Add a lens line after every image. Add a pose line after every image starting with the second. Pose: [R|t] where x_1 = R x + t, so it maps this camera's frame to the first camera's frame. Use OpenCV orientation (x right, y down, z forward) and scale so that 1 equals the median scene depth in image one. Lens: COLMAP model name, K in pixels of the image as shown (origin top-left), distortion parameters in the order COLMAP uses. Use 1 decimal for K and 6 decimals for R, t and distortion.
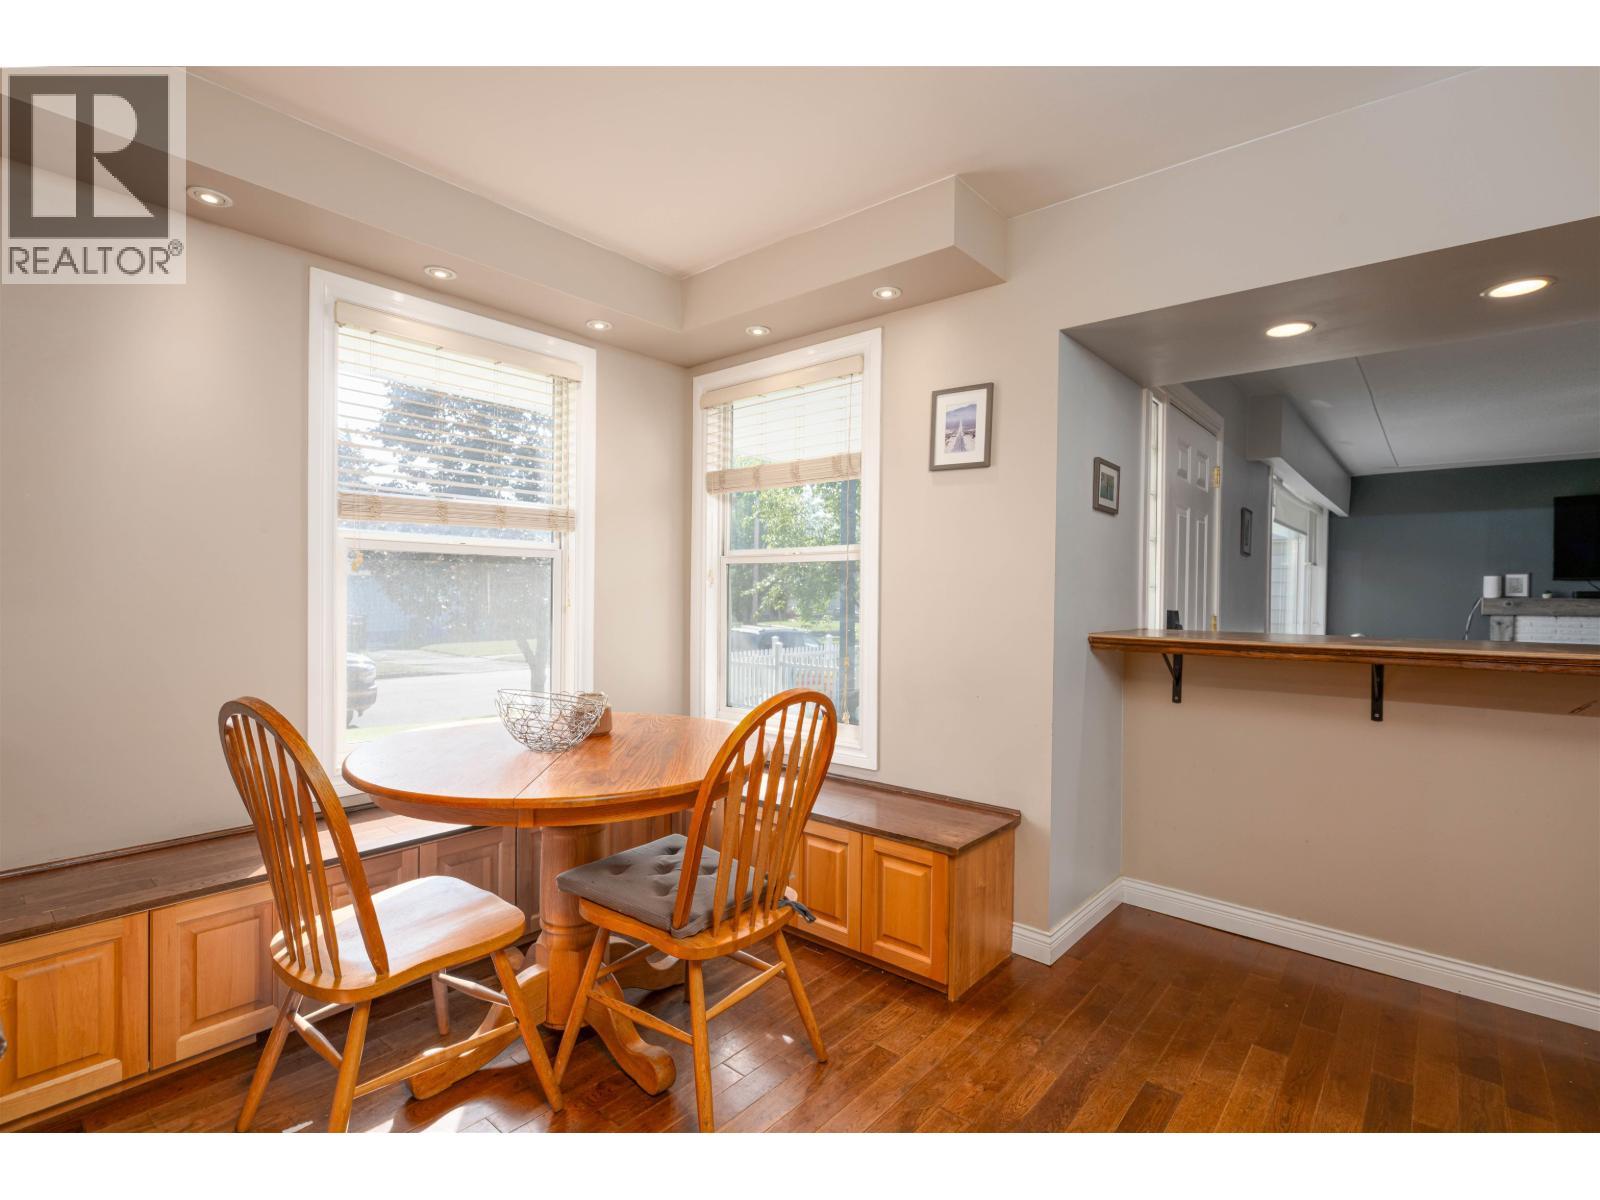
lens RADIAL K [[775.0, 0, 800.0], [0, 775.0, 600.0], [0, 0, 1]] dist [-0.000862, -0.000311]
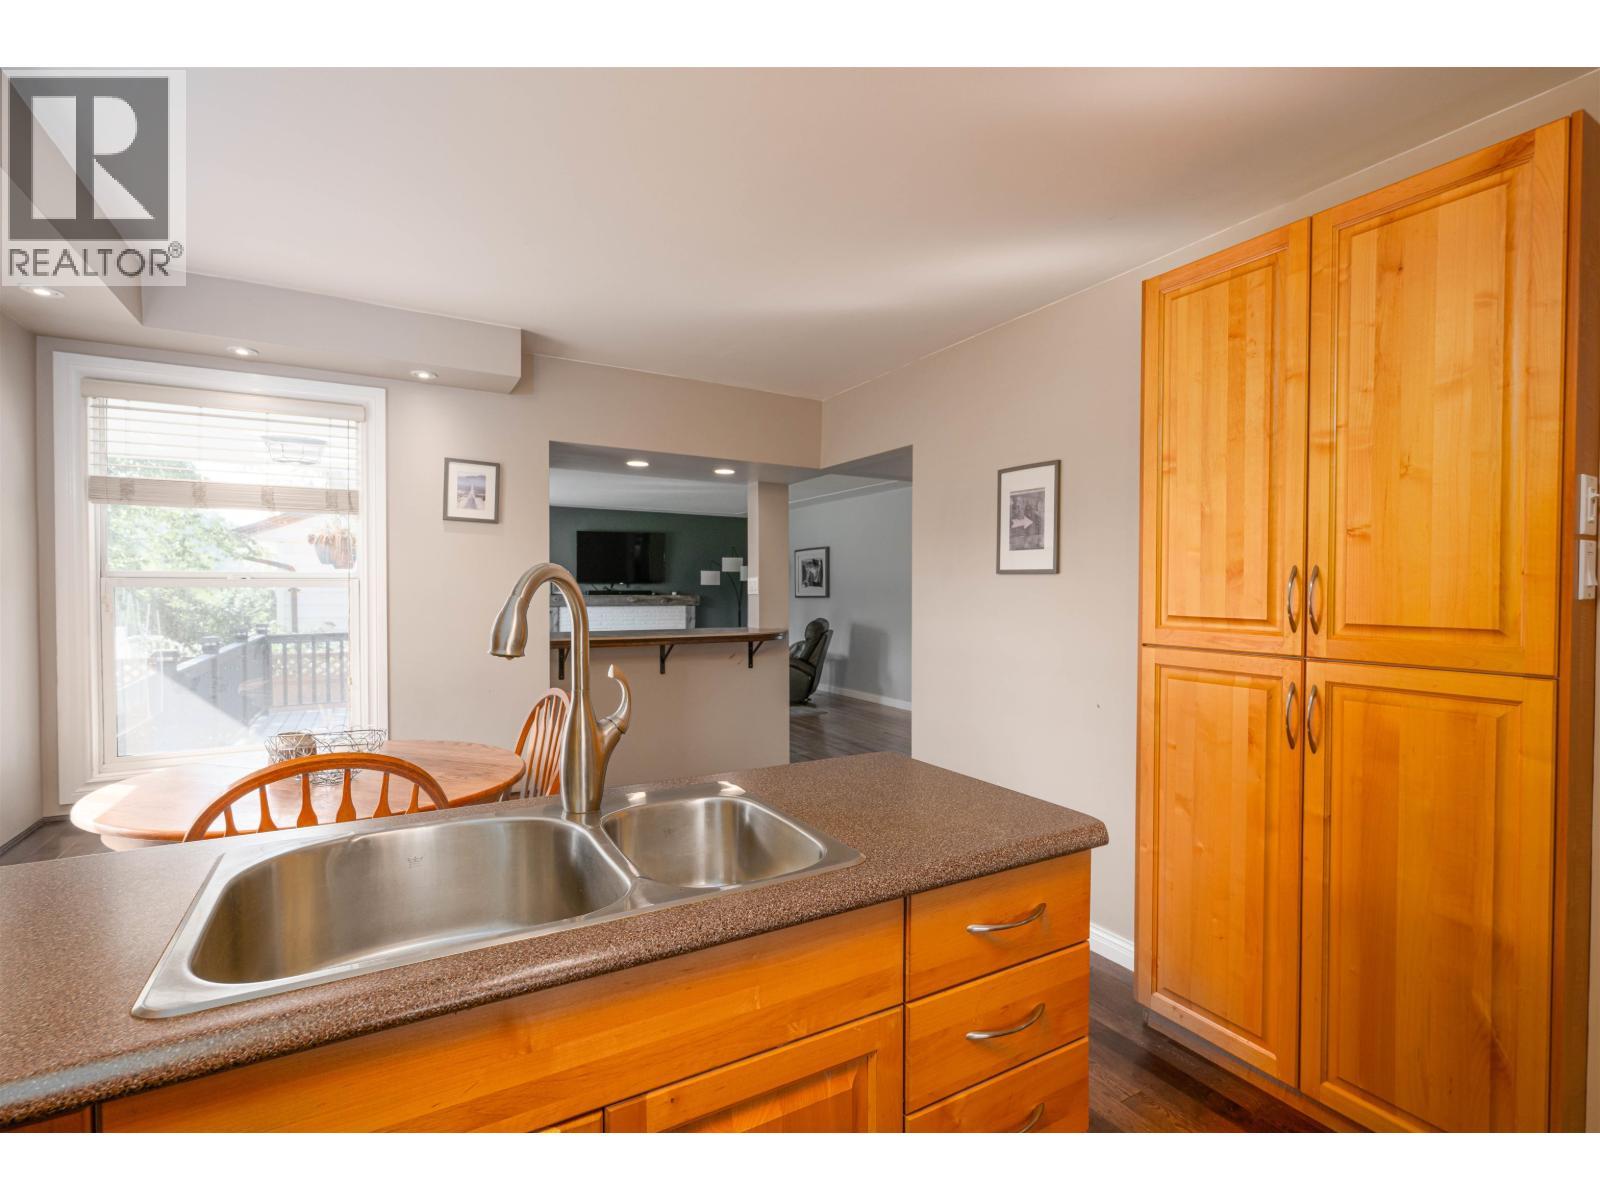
lens RADIAL K [[775.0, 0, 800.0], [0, 775.0, 600.0], [0, 0, 1]] dist [-0.000862, -0.000311]
pose [[0.367400, -0.024053, 0.929752, -0.823736], [0.008004, 0.999710, 0.022699, -0.060648], [-0.930028, -0.000898, 0.367486, -0.012323]]
